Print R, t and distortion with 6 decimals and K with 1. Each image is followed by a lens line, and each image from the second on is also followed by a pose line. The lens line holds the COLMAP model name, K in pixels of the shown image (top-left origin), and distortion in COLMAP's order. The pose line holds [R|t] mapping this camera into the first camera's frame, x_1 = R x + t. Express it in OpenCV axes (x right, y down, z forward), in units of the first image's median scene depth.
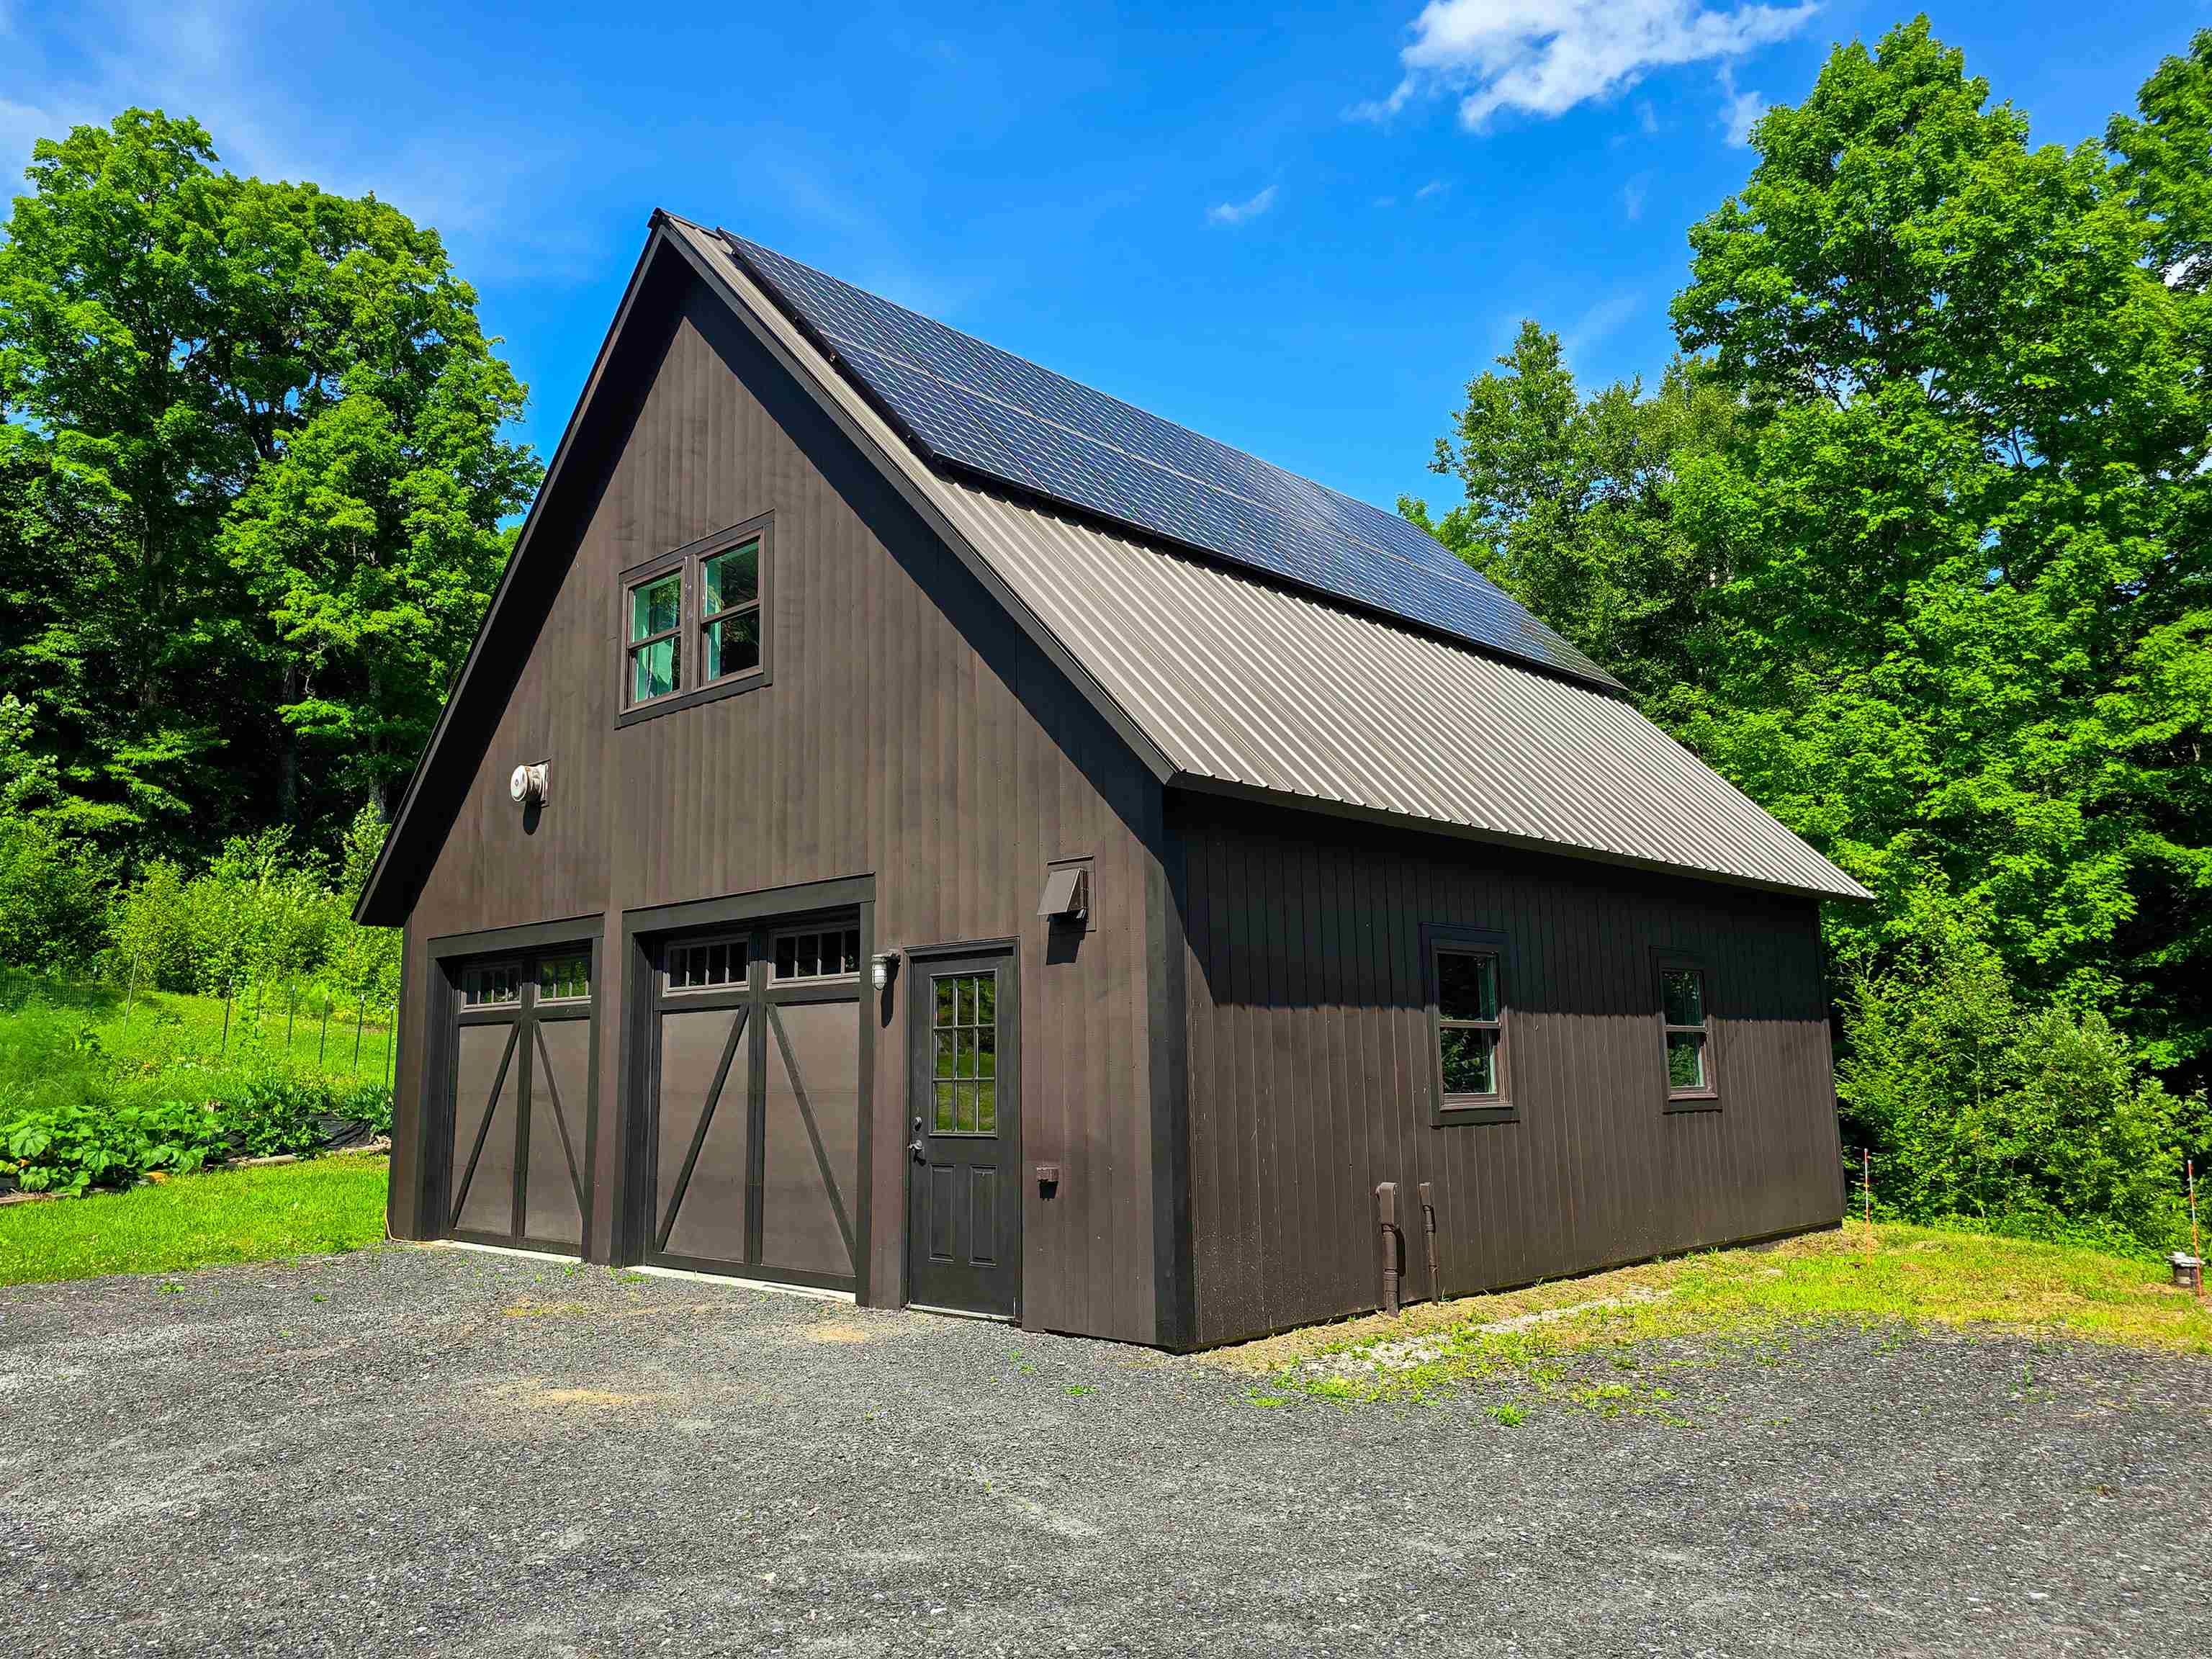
lens RADIAL K [[1601.5, 0, 1106.0], [0, 1601.5, 829.5], [0, 0, 1]] dist [0.052962, -0.000978]
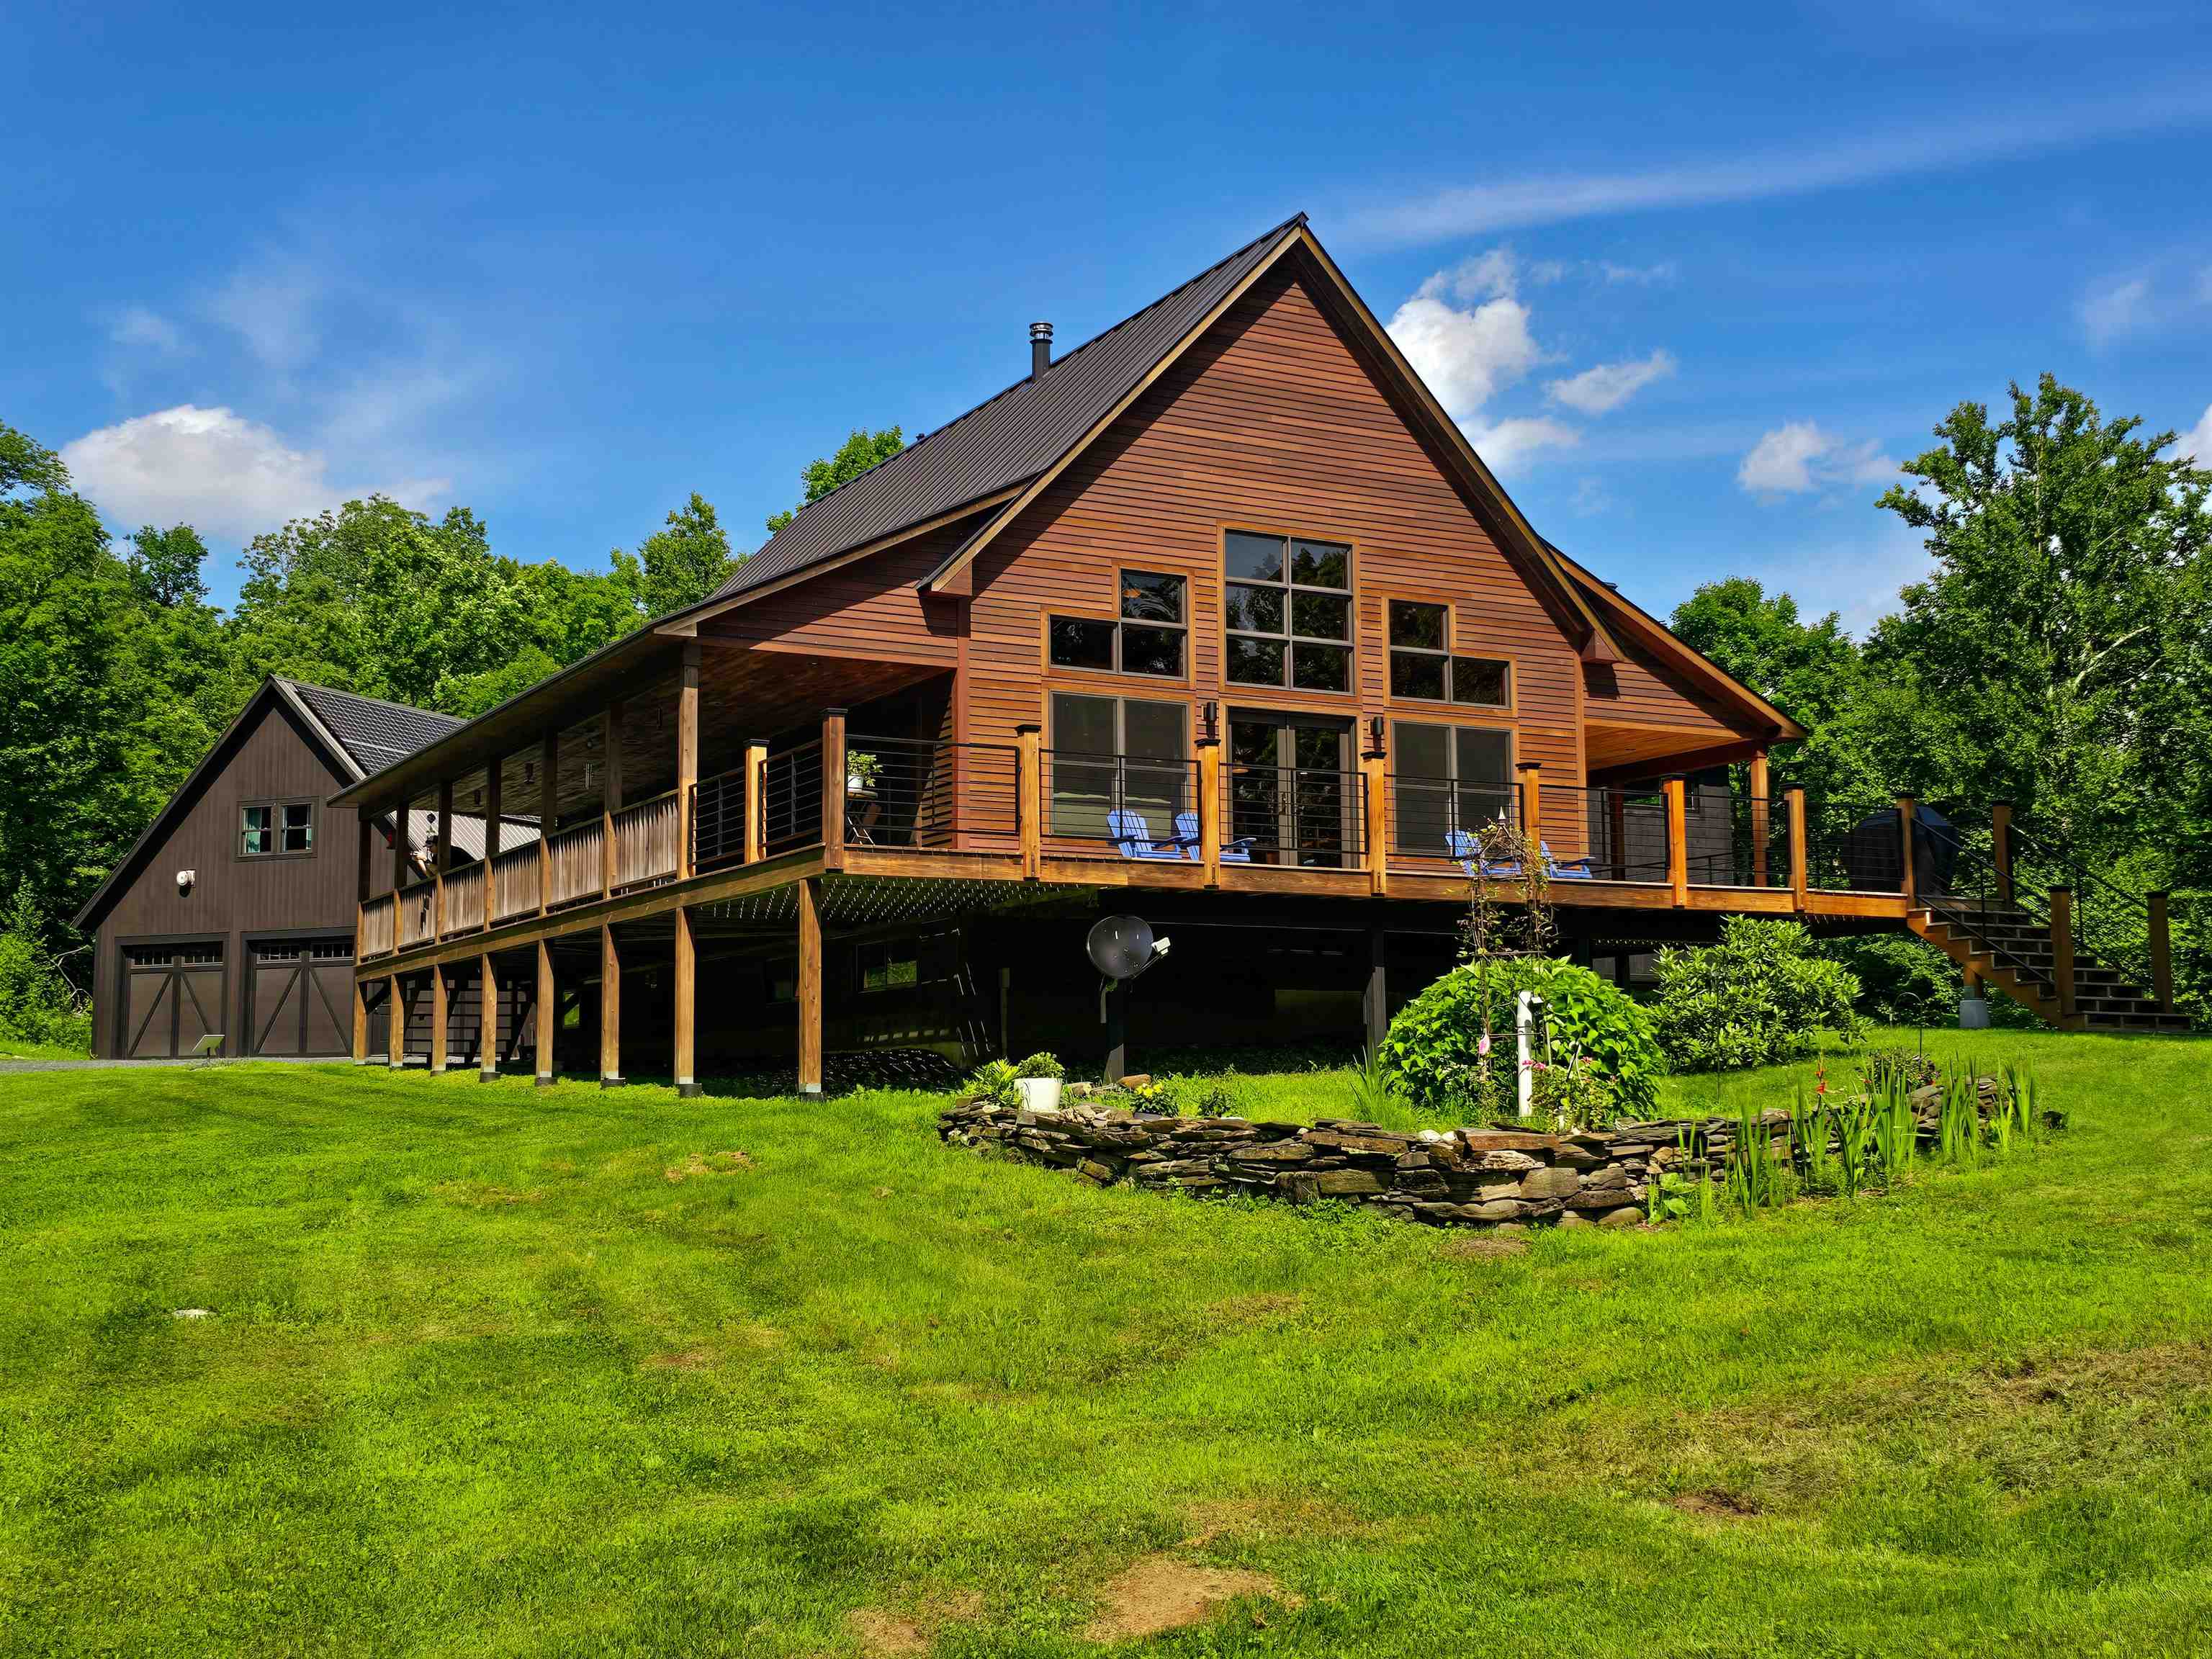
lens RADIAL K [[2465.7, 0, 1116.3], [0, 2465.7, 865.5], [0, 0, 1]] dist [0.076053, -0.025203]
pose [[0.933818, 0.046075, 0.354768, -0.422953], [-0.058189, 0.998028, 0.023548, -0.250708], [-0.352983, -0.042634, 0.934658, -3.513721]]
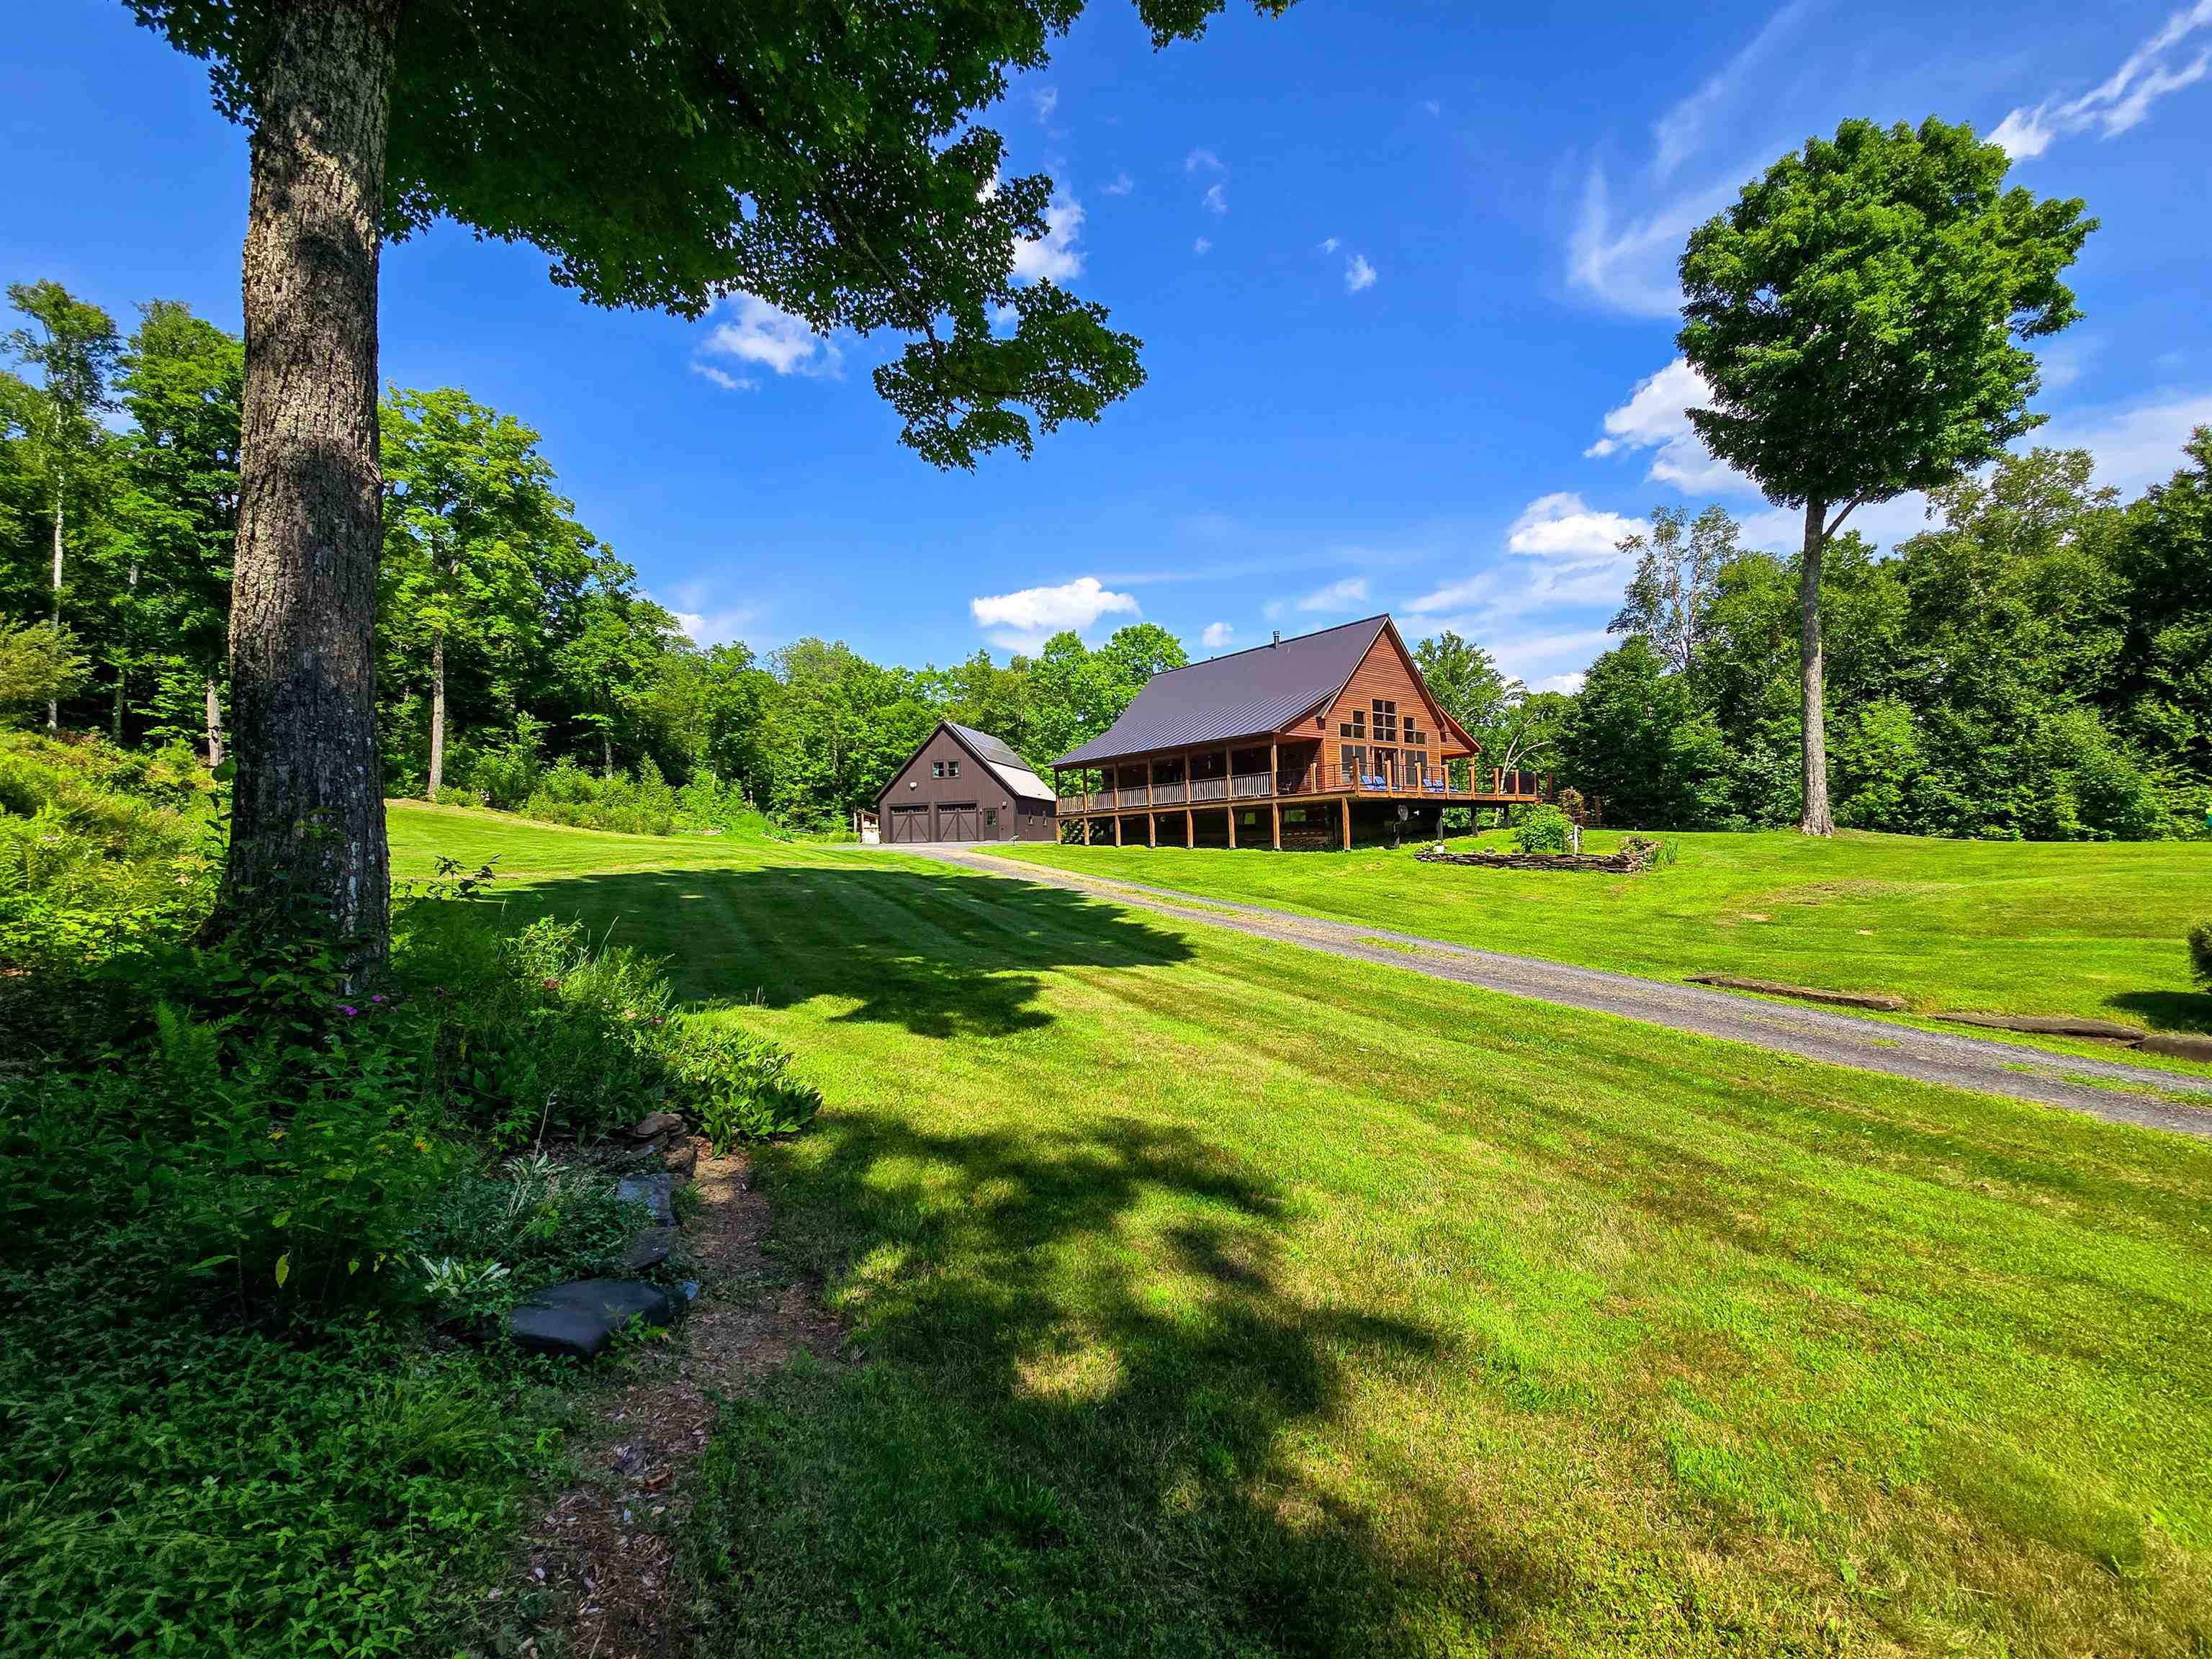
lens RADIAL K [[901.6, 0, 1121.0], [0, 901.6, 835.4], [0, 0, 1]] dist [-0.003955, -0.000360]
pose [[0.858255, 0.002993, 0.513215, -1.946088], [-0.059030, 0.993922, 0.092921, -0.282708], [-0.509818, -0.110045, 0.853215, -3.684801]]
